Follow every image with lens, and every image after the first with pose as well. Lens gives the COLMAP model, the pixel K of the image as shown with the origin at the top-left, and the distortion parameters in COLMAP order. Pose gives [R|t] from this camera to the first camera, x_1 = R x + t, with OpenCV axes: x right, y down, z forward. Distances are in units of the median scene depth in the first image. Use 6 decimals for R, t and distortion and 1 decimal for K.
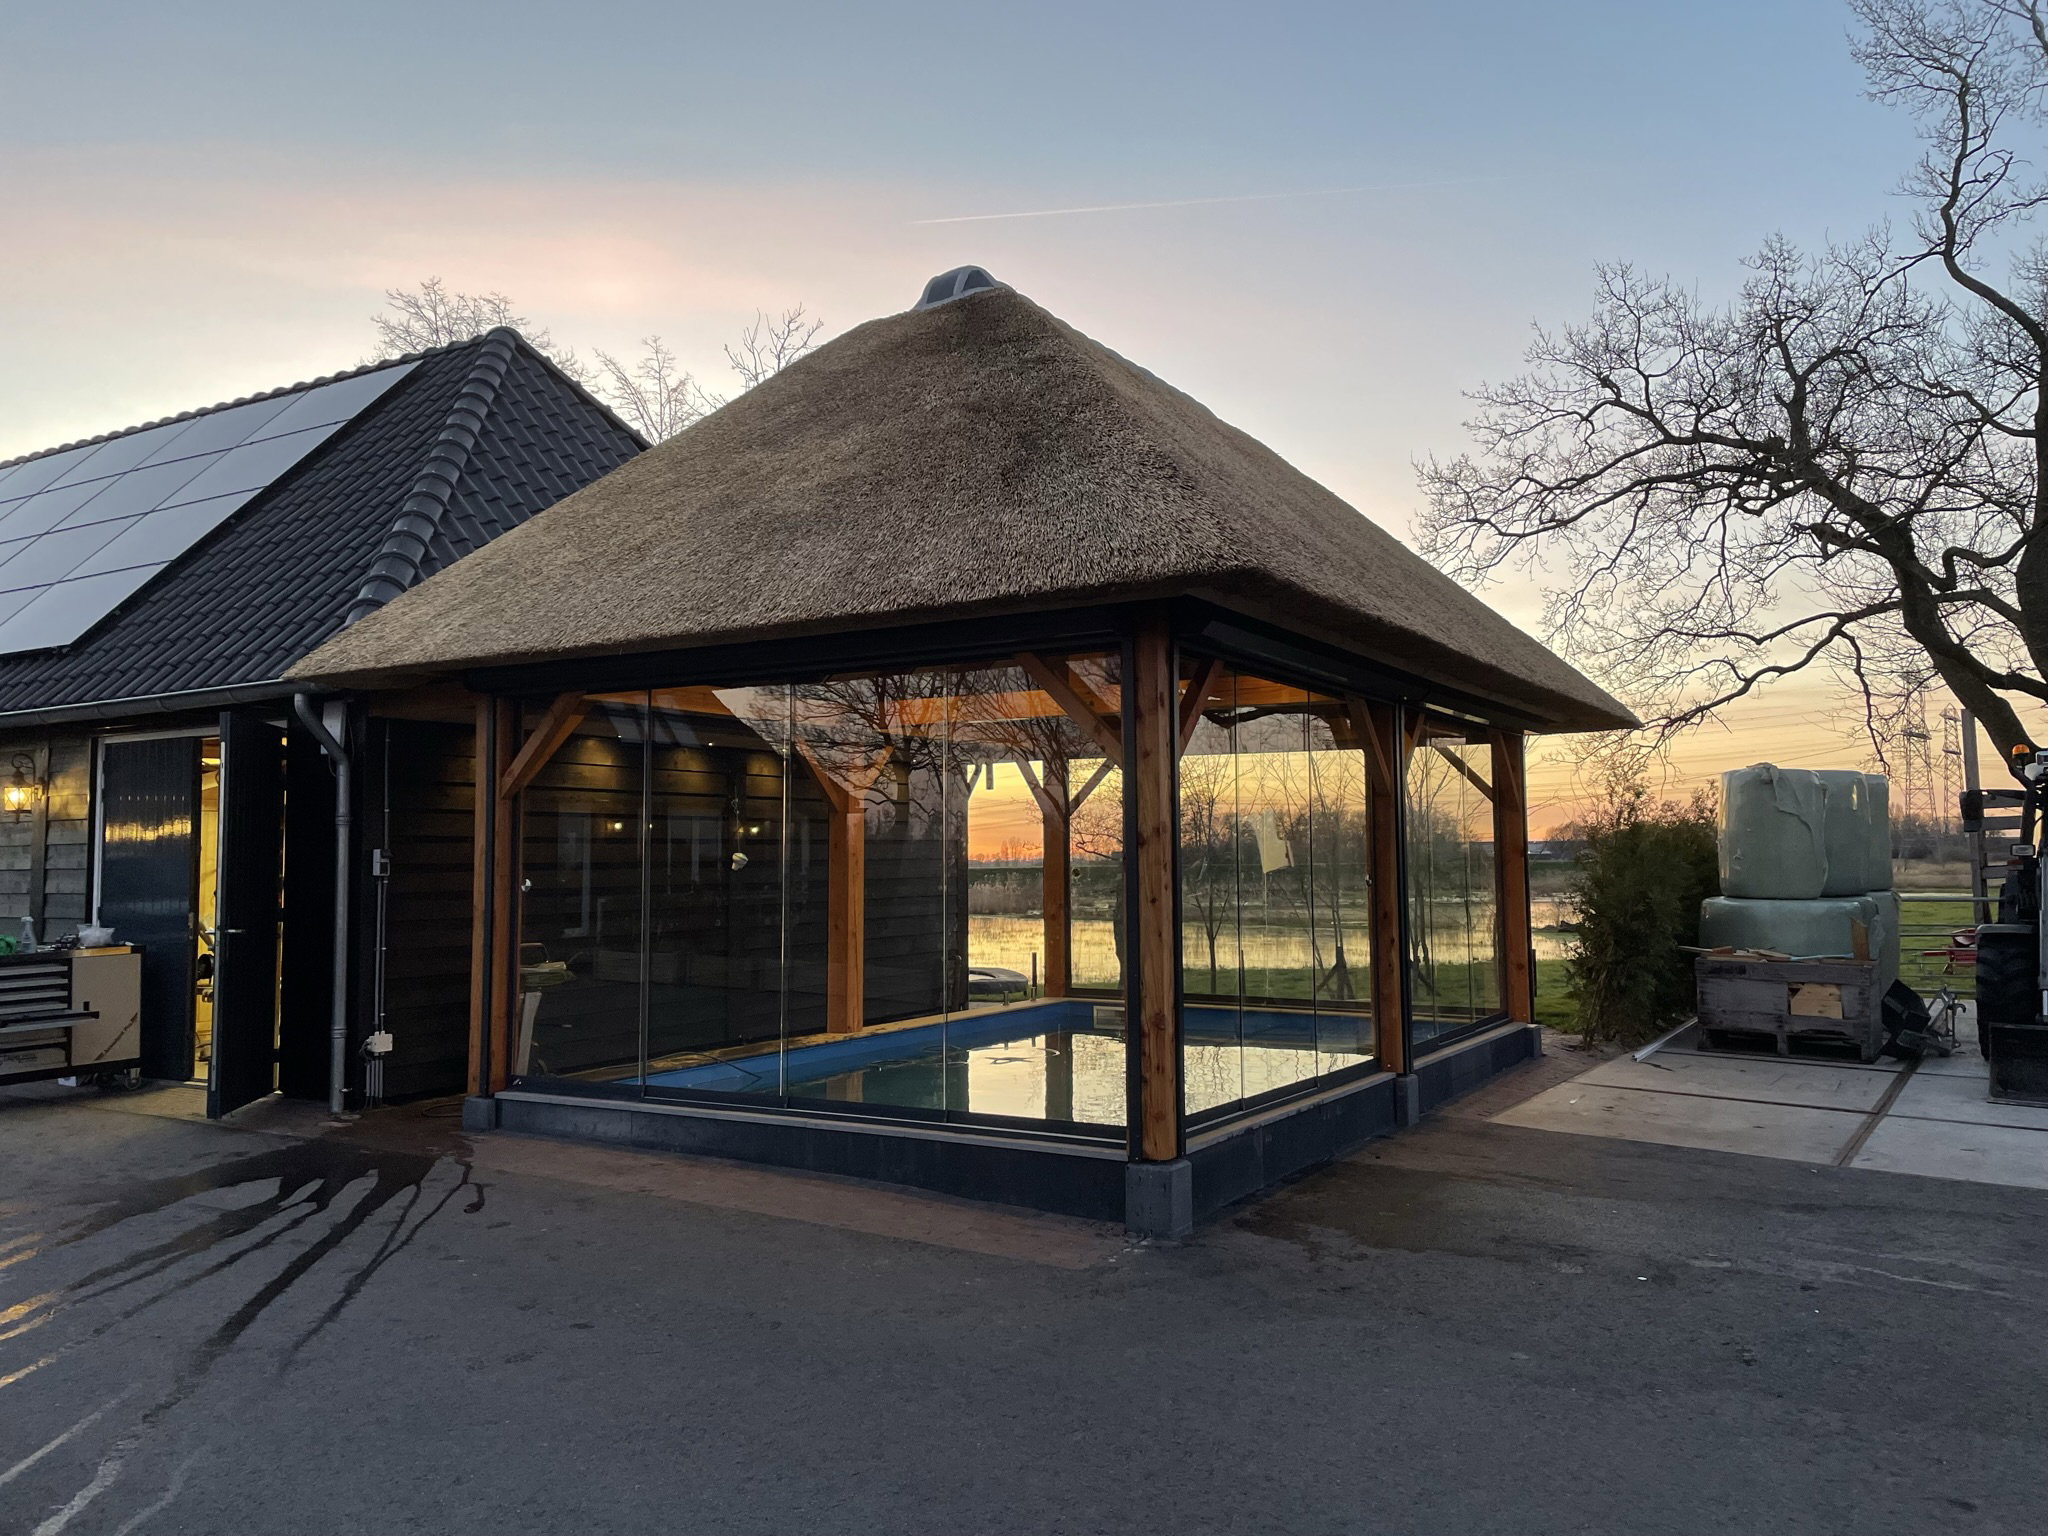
lens RADIAL K [[1533.3, 0, 1036.0], [0, 1533.3, 743.9], [0, 0, 1]] dist [0.091482, -0.125168]
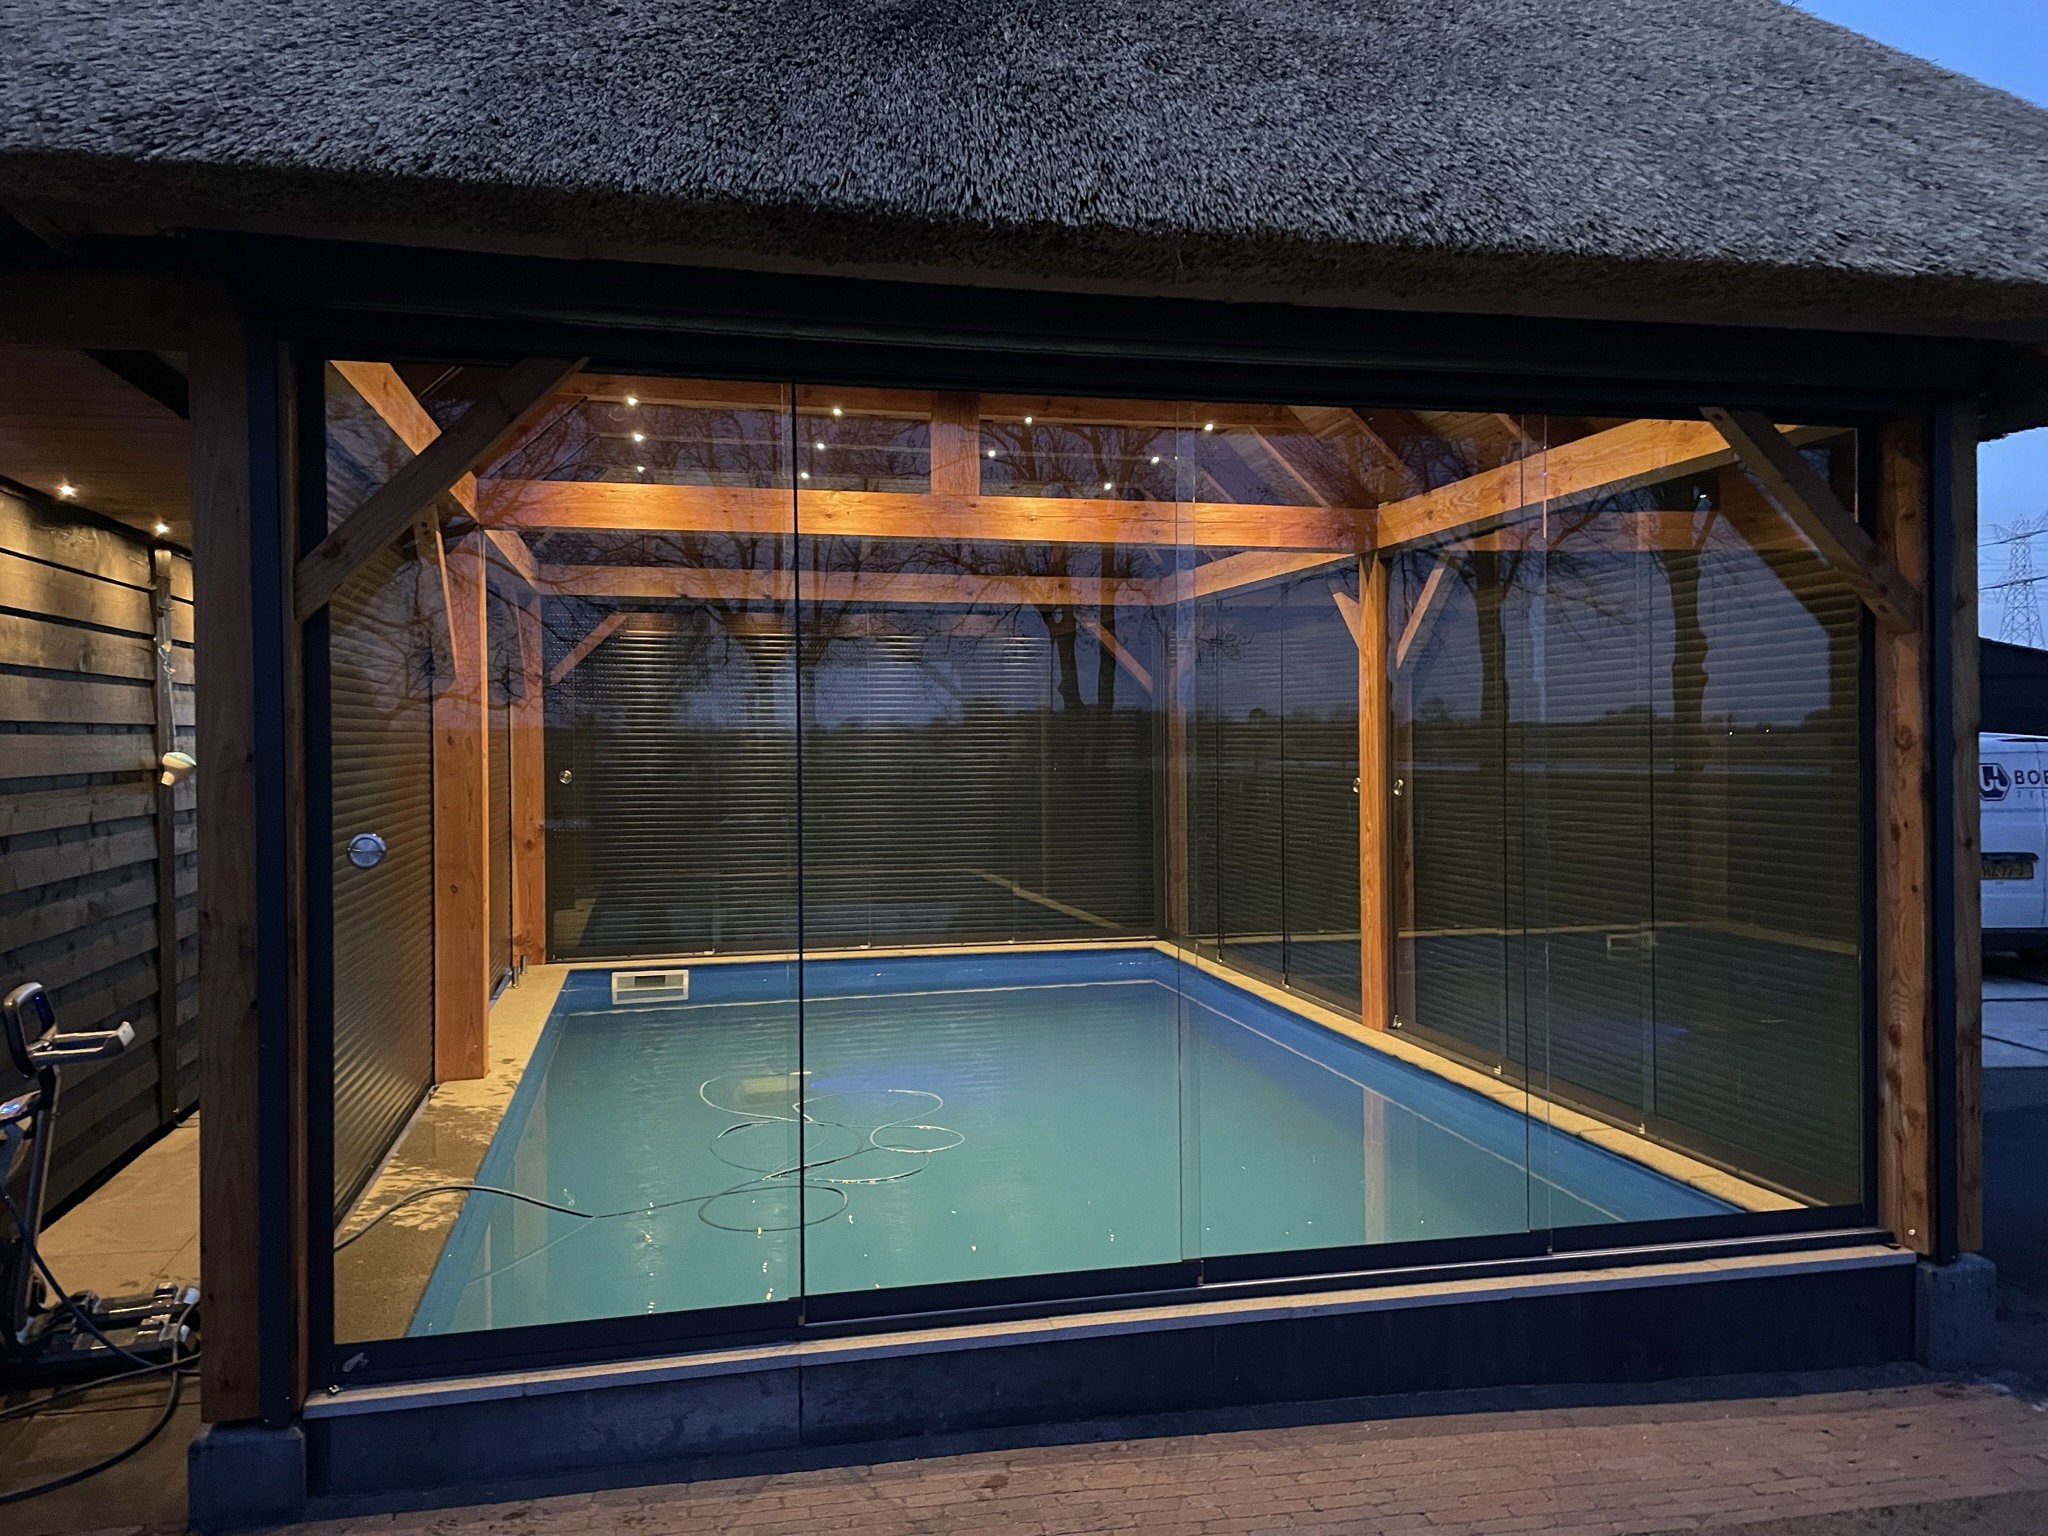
lens RADIAL K [[1539.2, 0, 1024.0], [0, 1539.2, 768.0], [0, 0, 1]] dist [0.076395, -0.104046]
pose [[0.725081, -0.010447, 0.688584, -0.316622], [-0.051936, 0.996208, 0.069803, 0.023954], [-0.686702, -0.086375, 0.721789, 0.408595]]
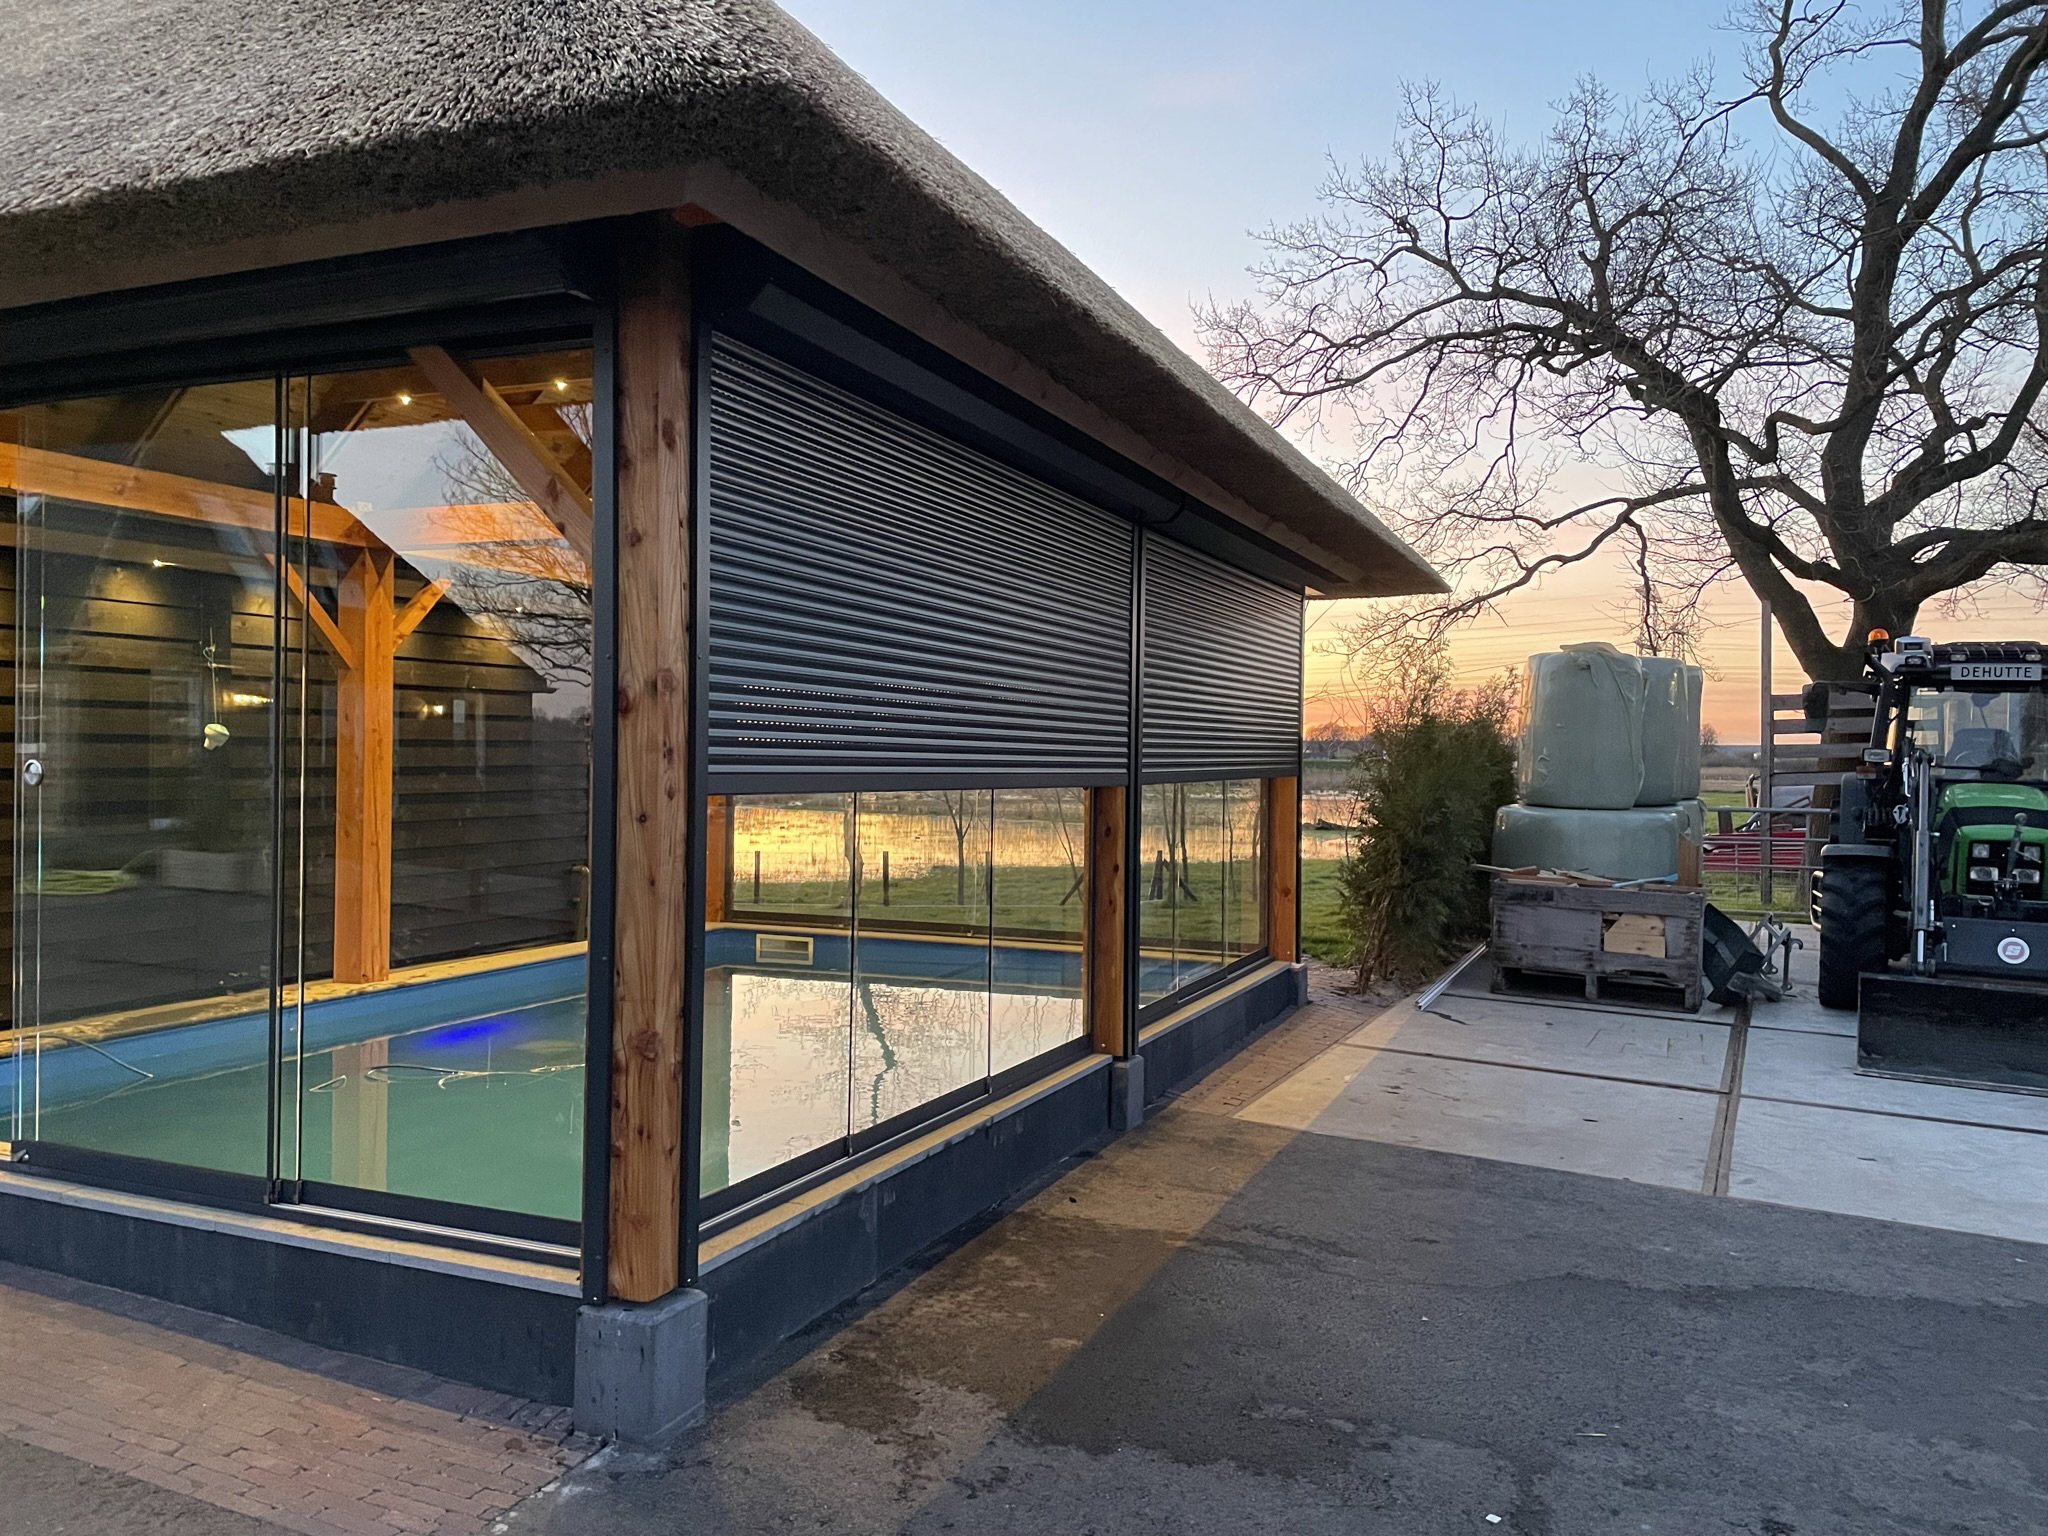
lens RADIAL K [[1539.2, 0, 1024.0], [0, 1539.2, 768.0], [0, 0, 1]] dist [0.076395, -0.104046]
pose [[0.990370, 0.019127, 0.137117, 0.067117], [-0.030875, 0.995981, 0.084071, 0.018340], [-0.134958, -0.087495, 0.986981, 0.232223]]
